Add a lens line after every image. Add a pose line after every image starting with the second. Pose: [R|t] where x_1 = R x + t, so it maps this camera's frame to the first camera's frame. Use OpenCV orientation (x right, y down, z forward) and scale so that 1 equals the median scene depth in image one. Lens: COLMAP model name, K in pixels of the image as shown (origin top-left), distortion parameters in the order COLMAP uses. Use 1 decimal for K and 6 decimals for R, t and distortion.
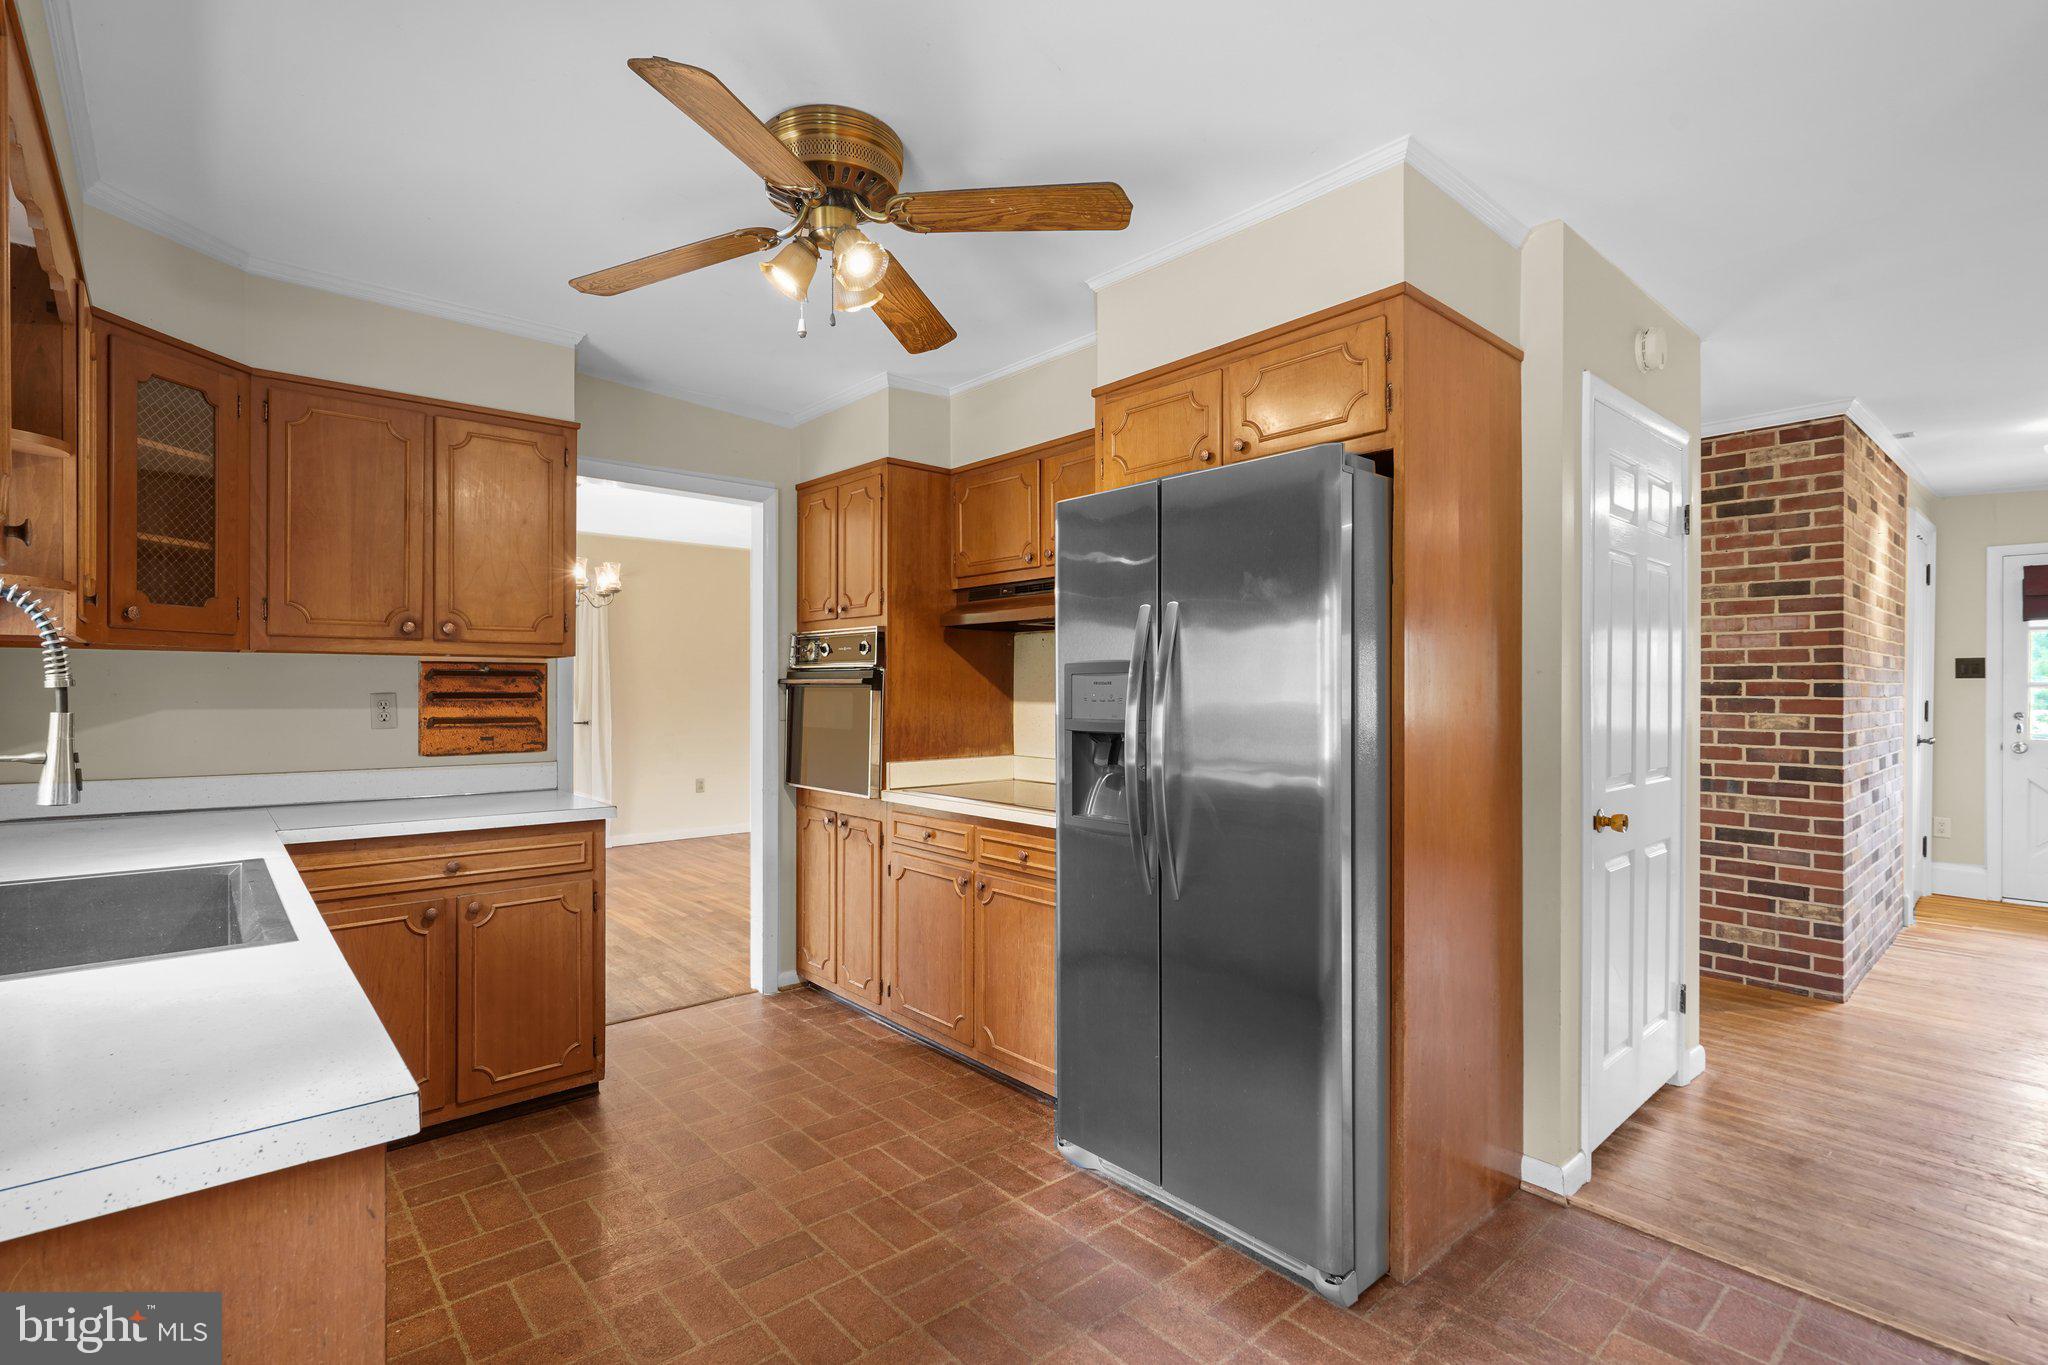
lens RADIAL K [[954.0, 0, 1020.2], [0, 954.0, 697.0], [0, 0, 1]] dist [0.000002, 0.001539]
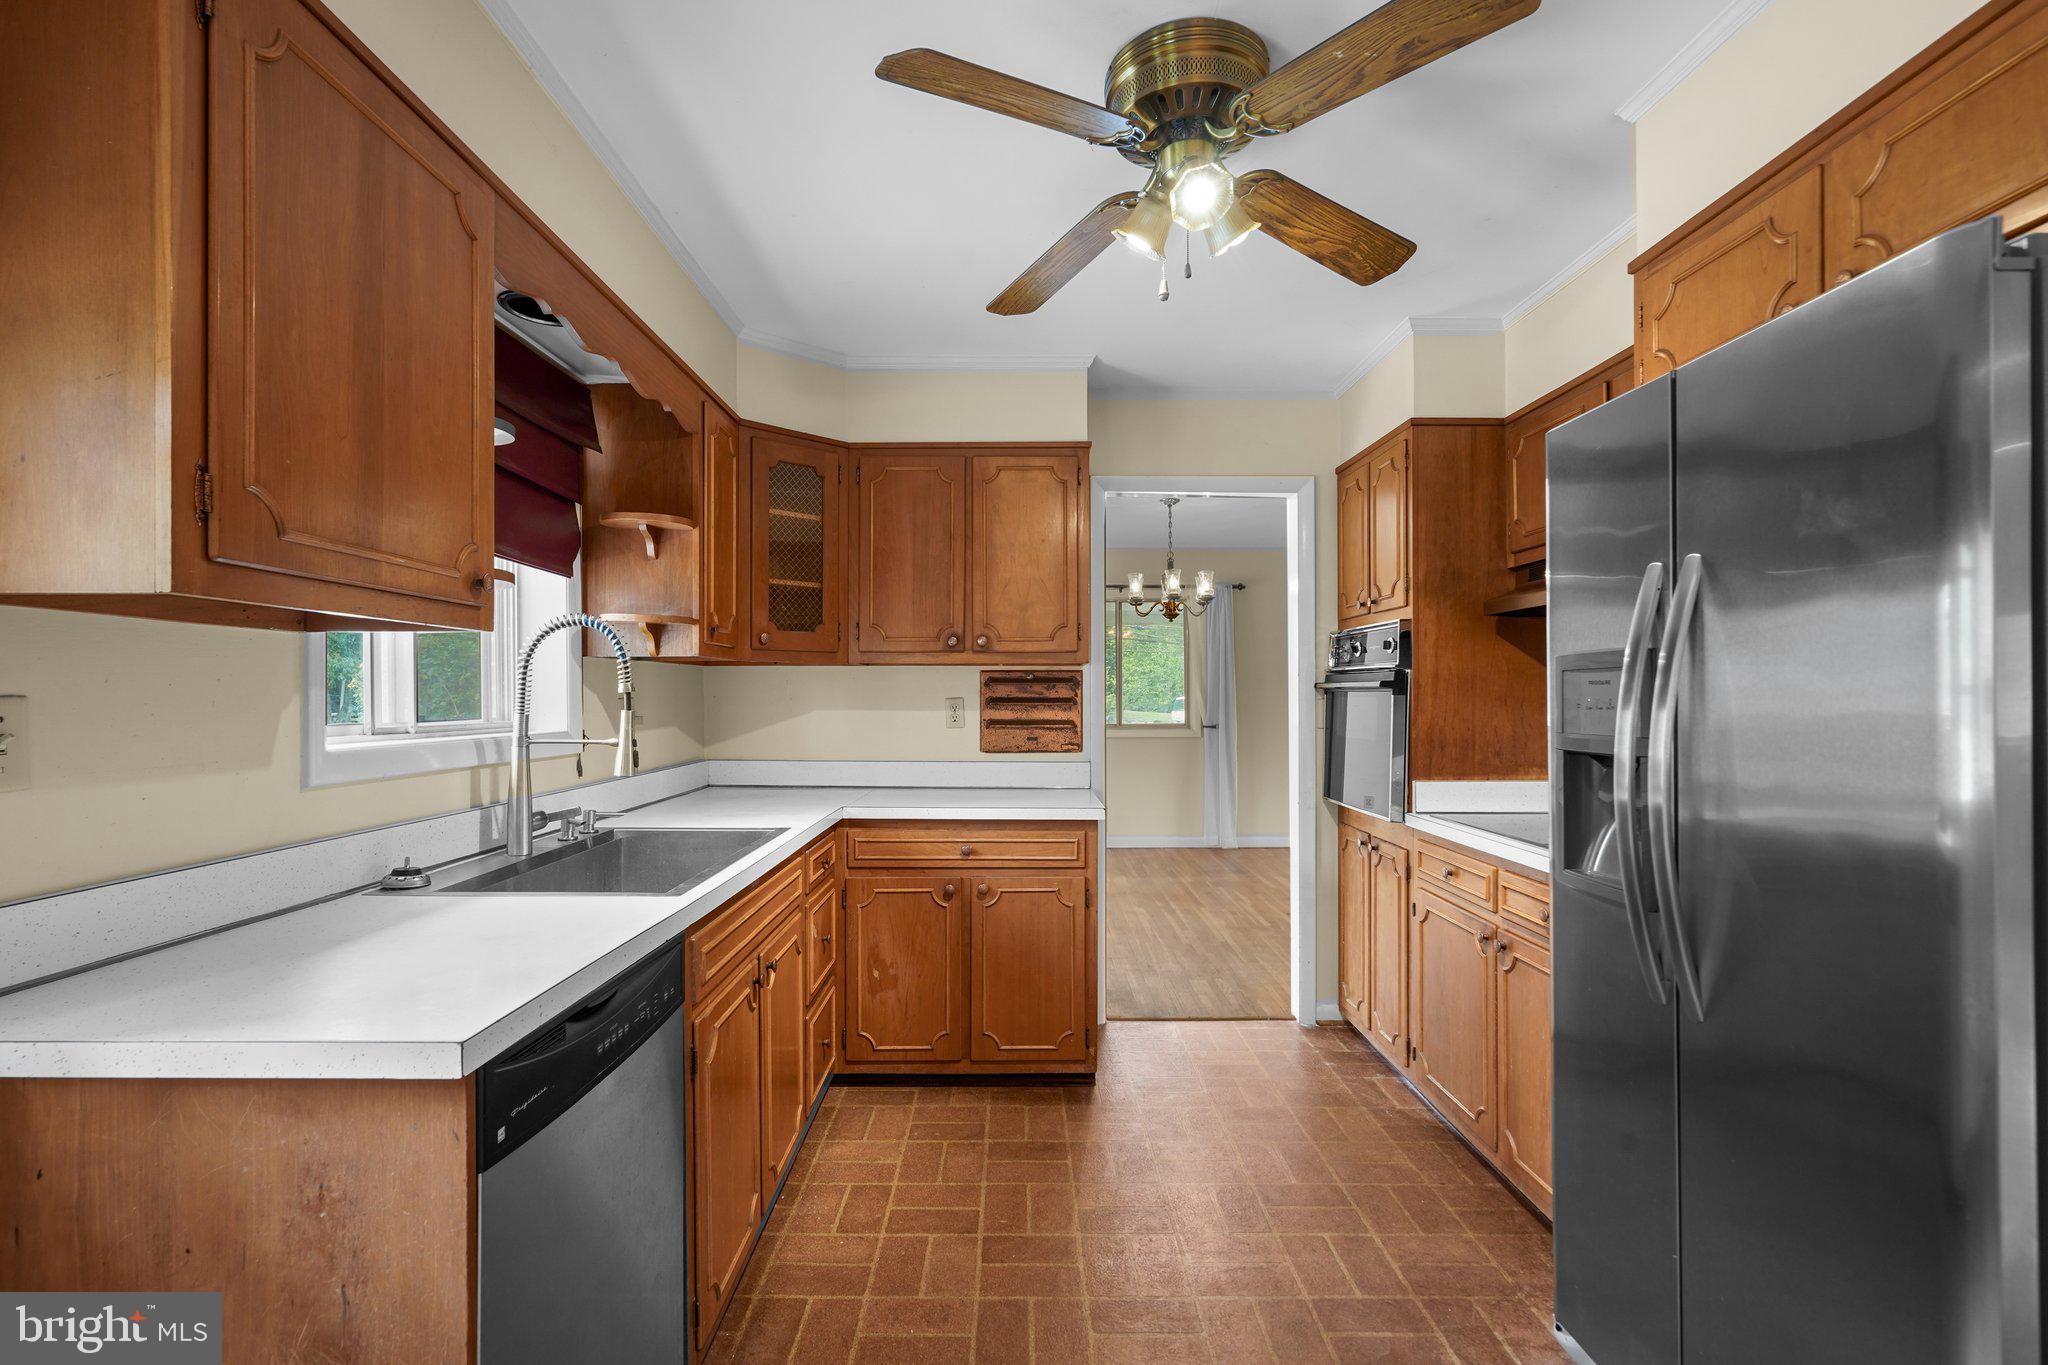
lens RADIAL K [[954.0, 0, 1020.2], [0, 954.0, 697.0], [0, 0, 1]] dist [0.000002, 0.001539]
pose [[0.755942, -0.000467, -0.654638, 0.173970], [-0.004116, 0.999977, -0.005468, 0.001008], [0.654625, 0.006828, 0.755923, 0.160323]]
